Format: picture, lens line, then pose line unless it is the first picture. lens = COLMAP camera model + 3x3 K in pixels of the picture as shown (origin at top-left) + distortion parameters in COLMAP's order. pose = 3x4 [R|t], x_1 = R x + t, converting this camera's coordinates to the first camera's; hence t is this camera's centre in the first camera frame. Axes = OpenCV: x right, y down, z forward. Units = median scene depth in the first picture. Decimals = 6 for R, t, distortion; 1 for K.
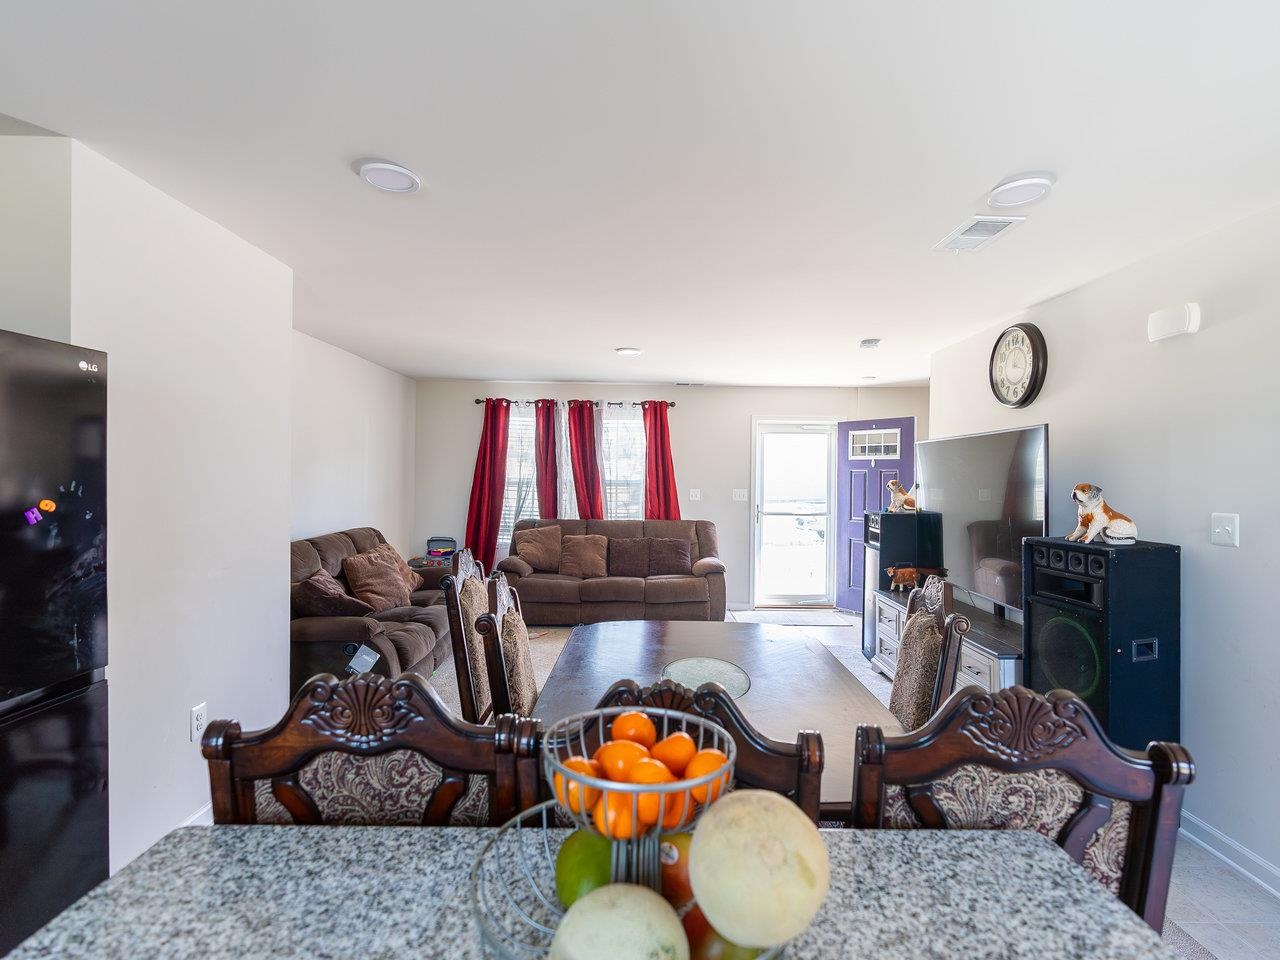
lens RADIAL K [[664.6, 0, 642.3], [0, 664.6, 479.4], [0, 0, 1]] dist [-0.006888, 0.006912]
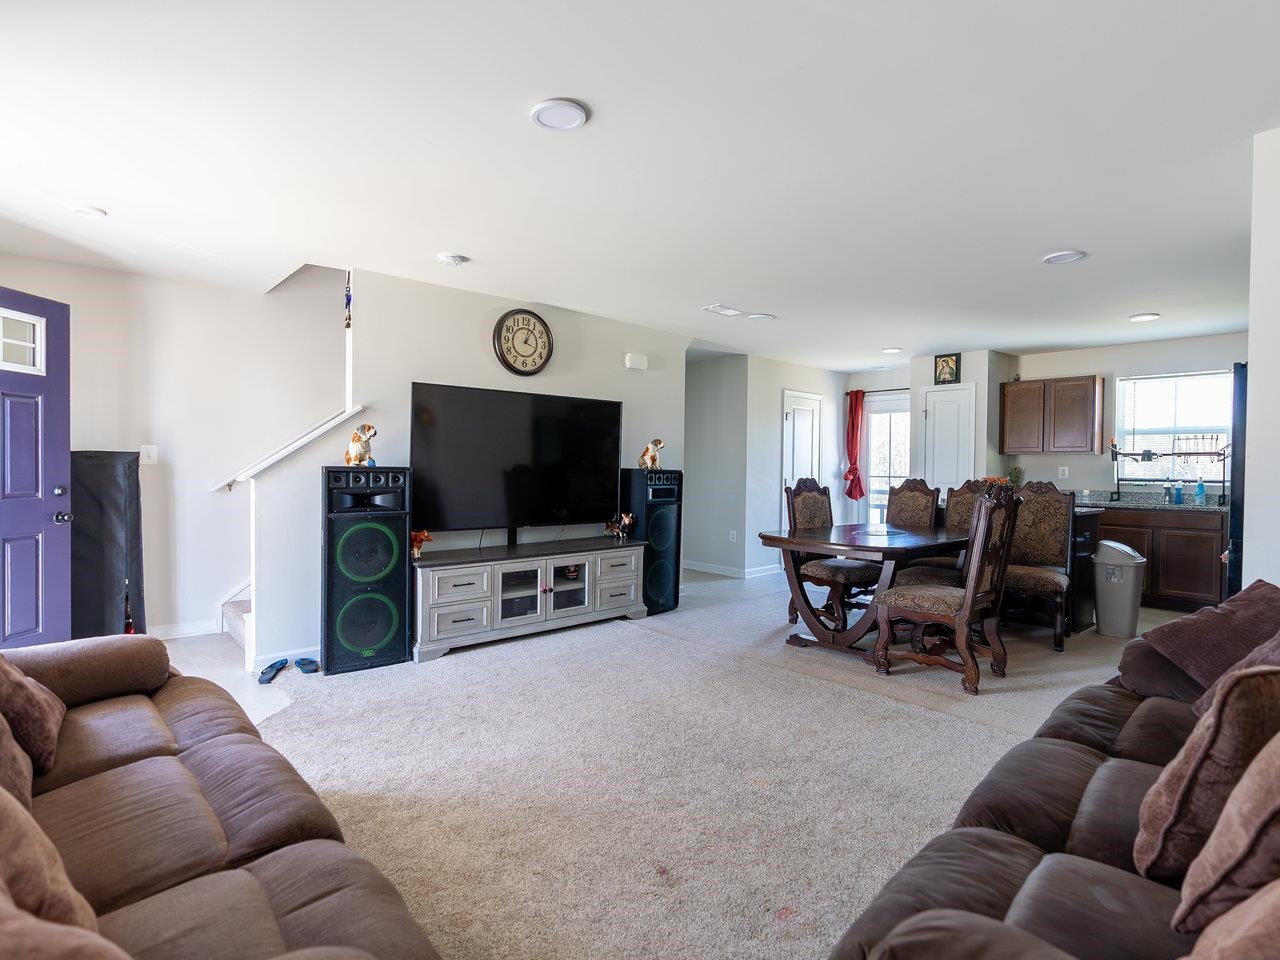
lens RADIAL K [[664.6, 0, 650.6], [0, 664.6, 474.5], [0, 0, 1]] dist [-0.006888, 0.006912]
pose [[-0.675525, -0.027956, 0.736807, -0.304058], [-0.016394, 0.999603, 0.022897, 0.026665], [-0.737155, 0.003388, -0.675715, 0.950262]]
